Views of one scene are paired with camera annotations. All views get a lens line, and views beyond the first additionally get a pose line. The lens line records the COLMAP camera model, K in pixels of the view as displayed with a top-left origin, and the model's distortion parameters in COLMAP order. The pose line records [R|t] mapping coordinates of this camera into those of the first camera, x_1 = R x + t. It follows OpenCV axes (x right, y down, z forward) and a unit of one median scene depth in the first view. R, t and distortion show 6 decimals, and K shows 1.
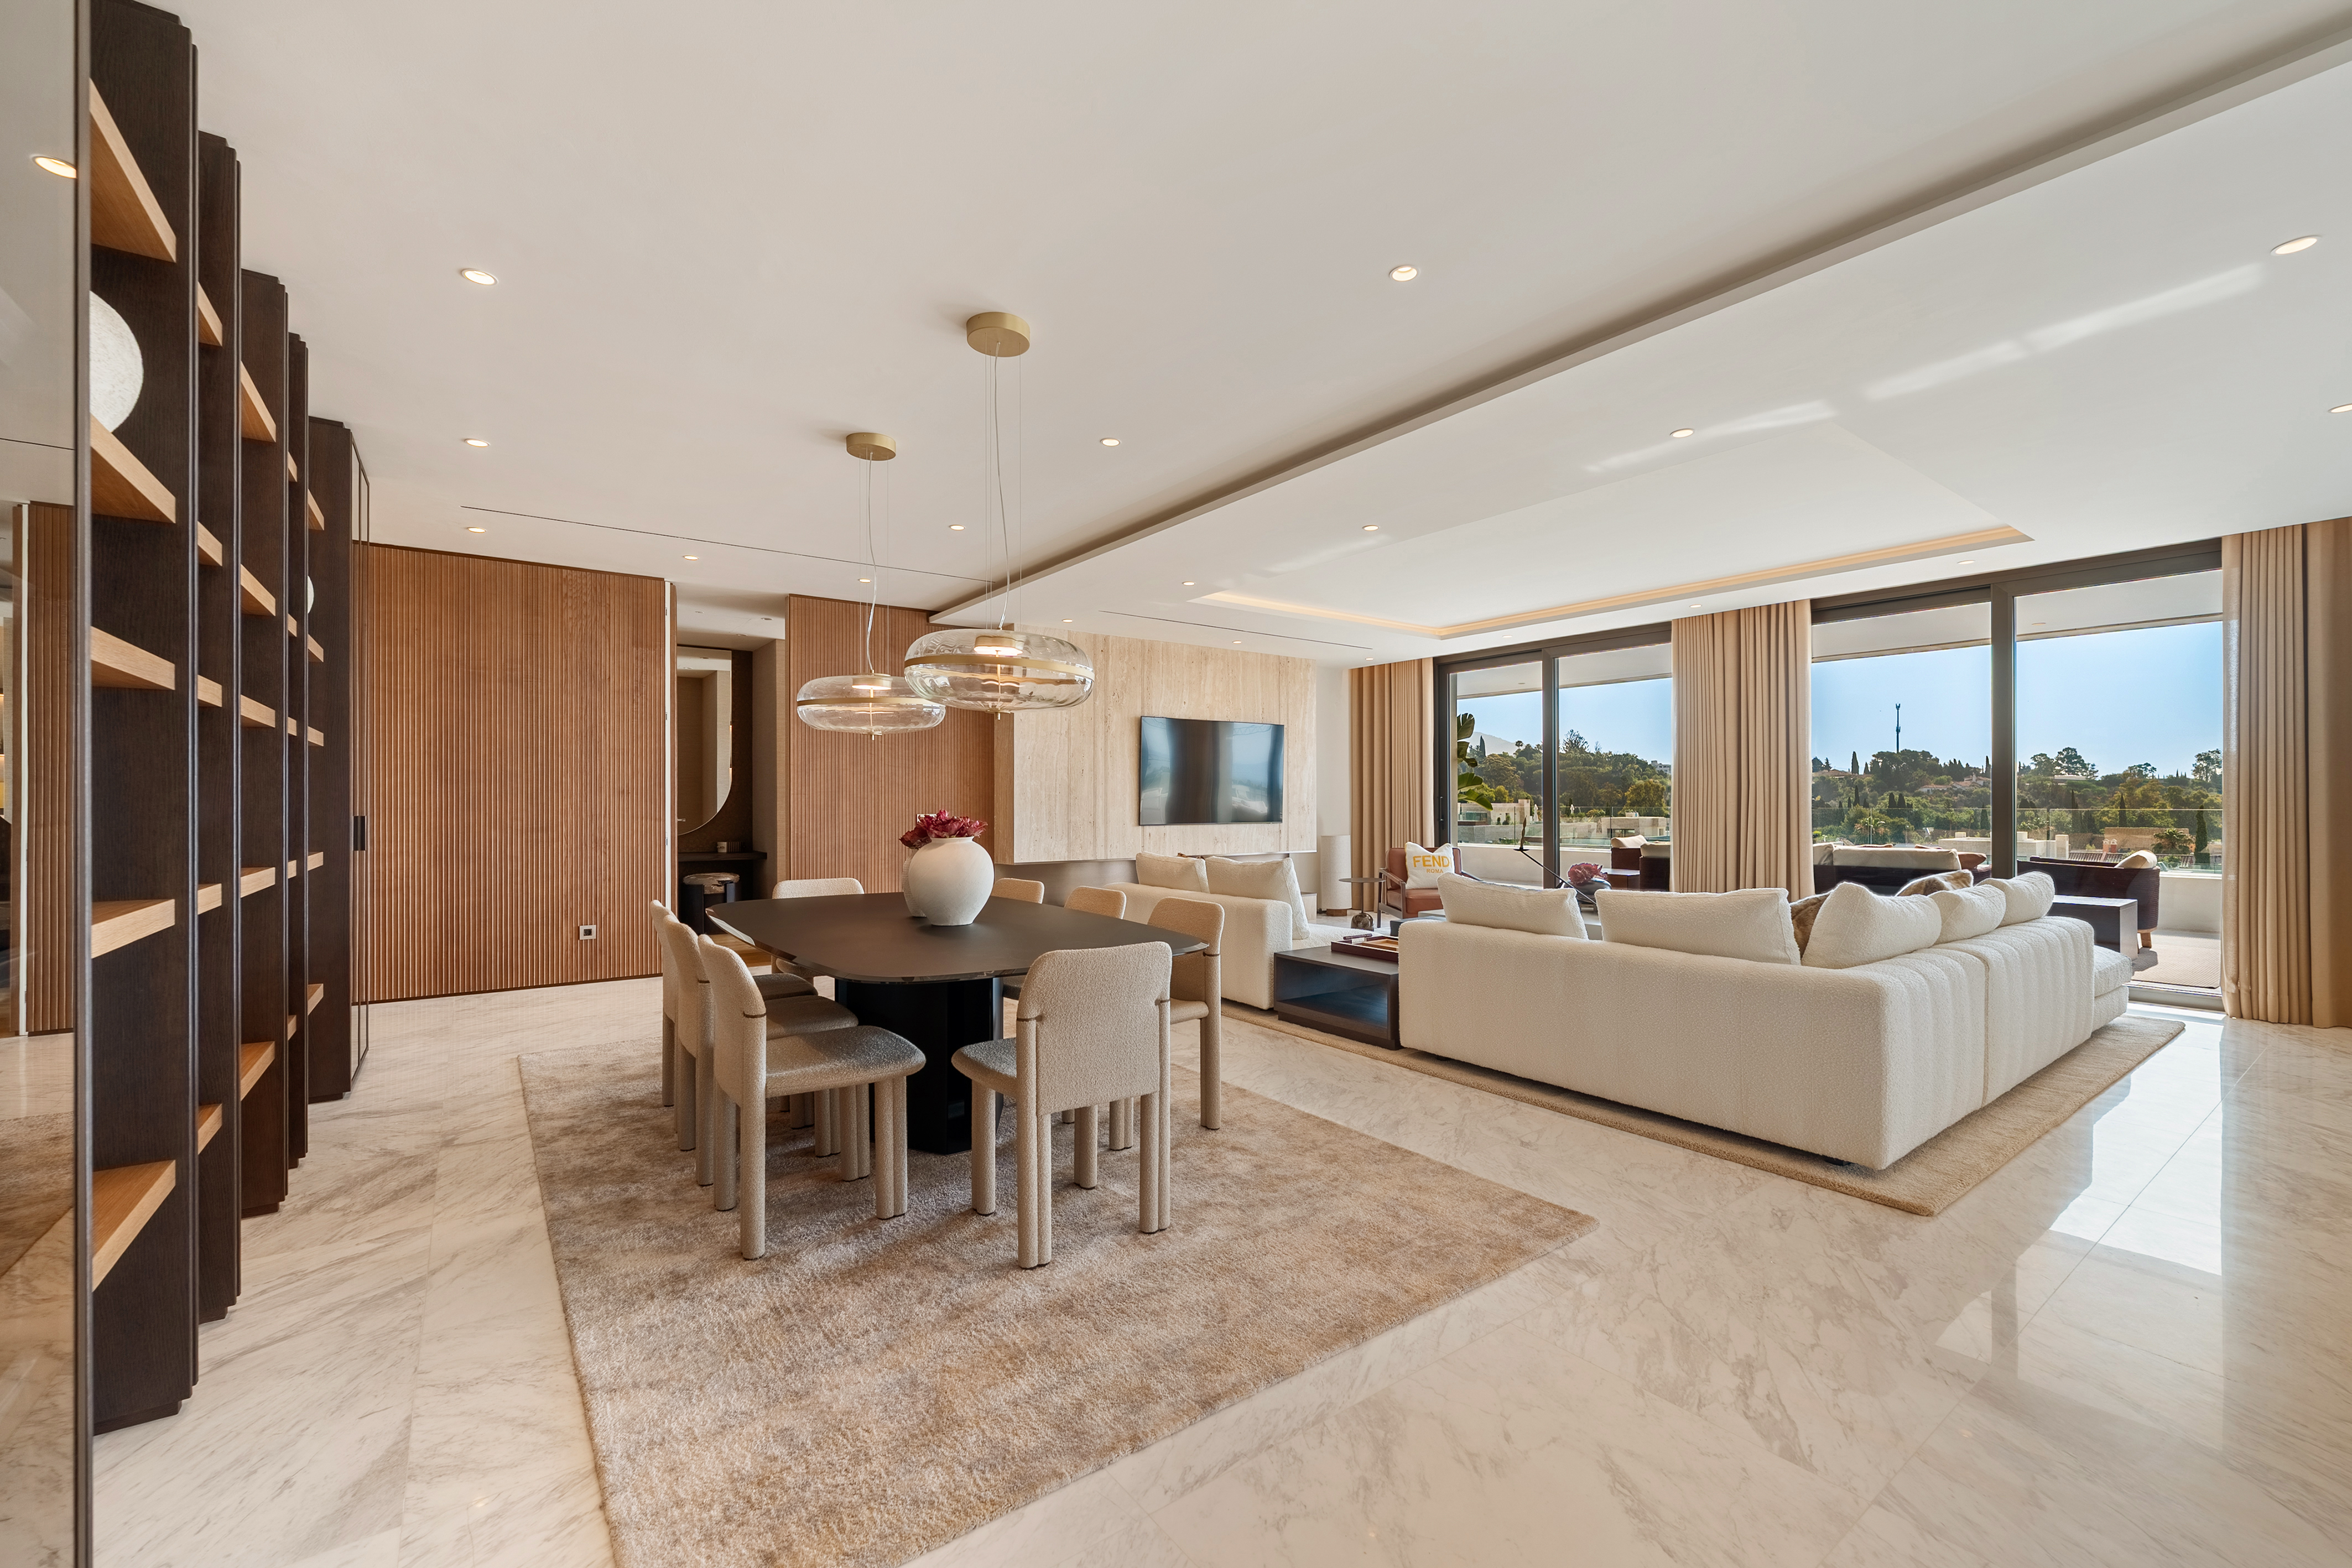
lens RADIAL K [[956.1, 0, 1174.4], [0, 956.1, 797.2], [0, 0, 1]] dist [-0.002842, -0.000549]
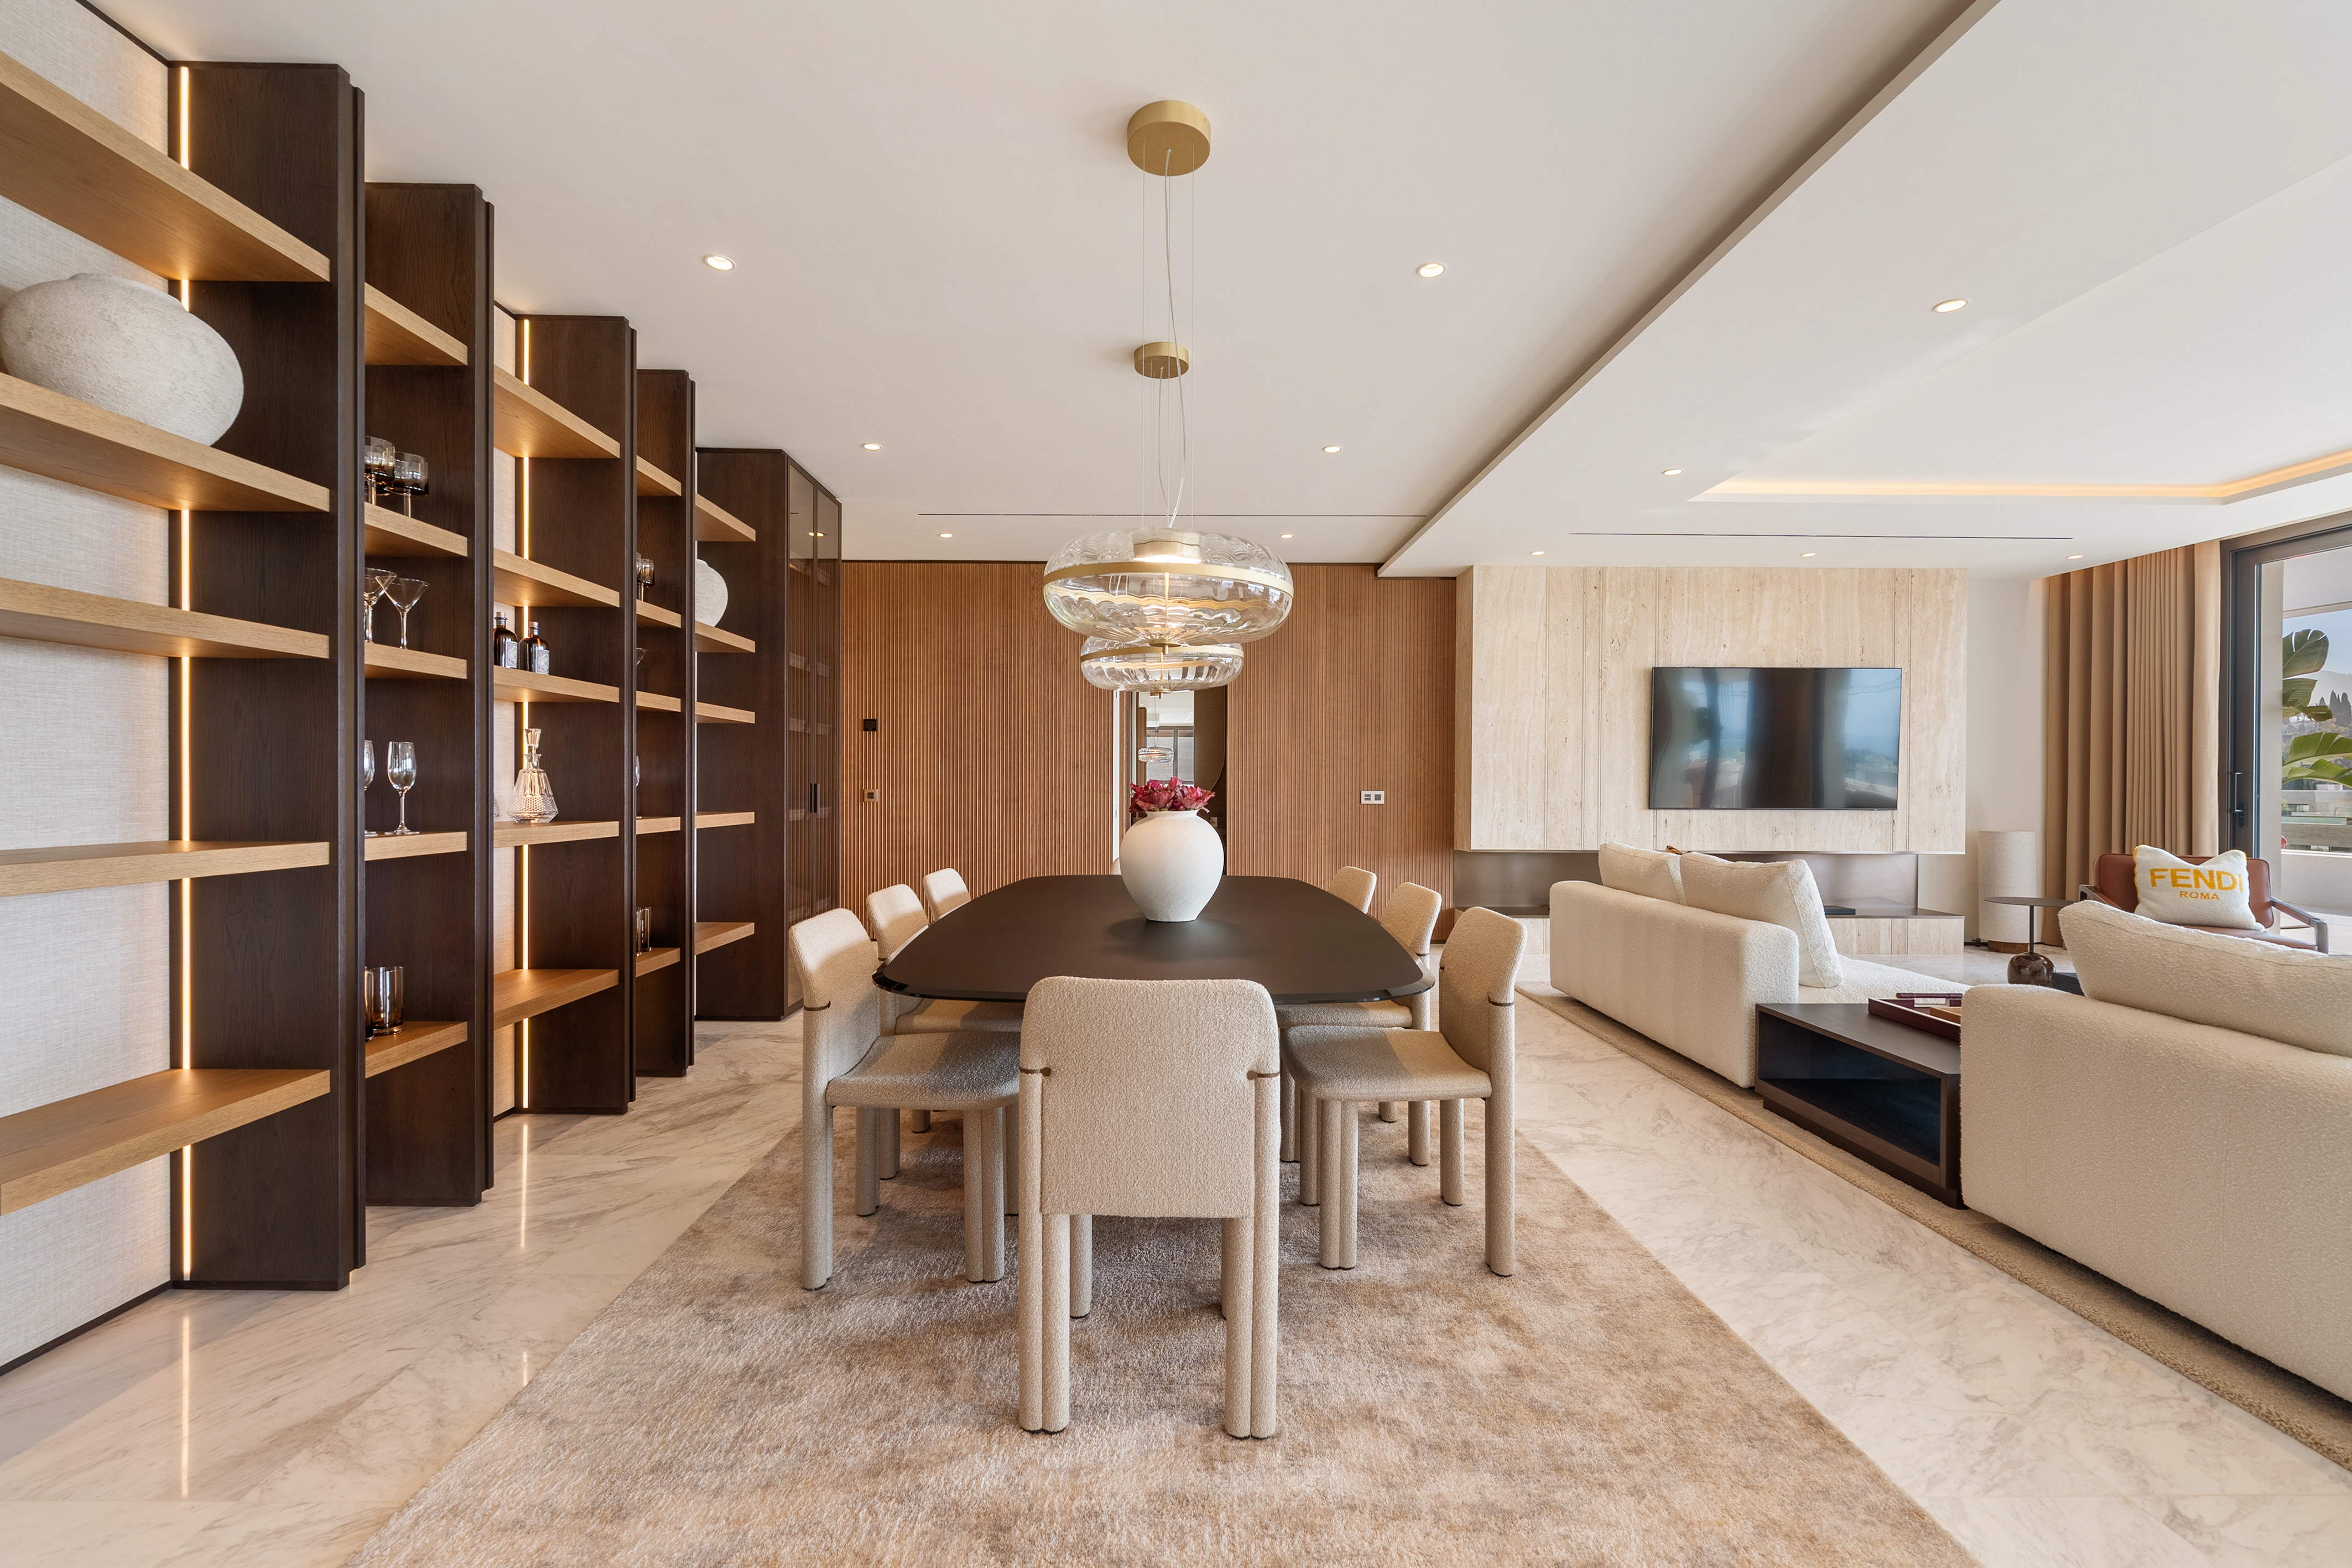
lens RADIAL K [[956.1, 0, 1160.8], [0, 956.1, 790.8], [0, 0, 1]] dist [-0.002842, -0.000549]
pose [[0.812317, 0.009430, -0.583140, 0.151025], [-0.002587, 0.999918, 0.012566, 0.010262], [0.583210, -0.008699, 0.812275, 0.232686]]
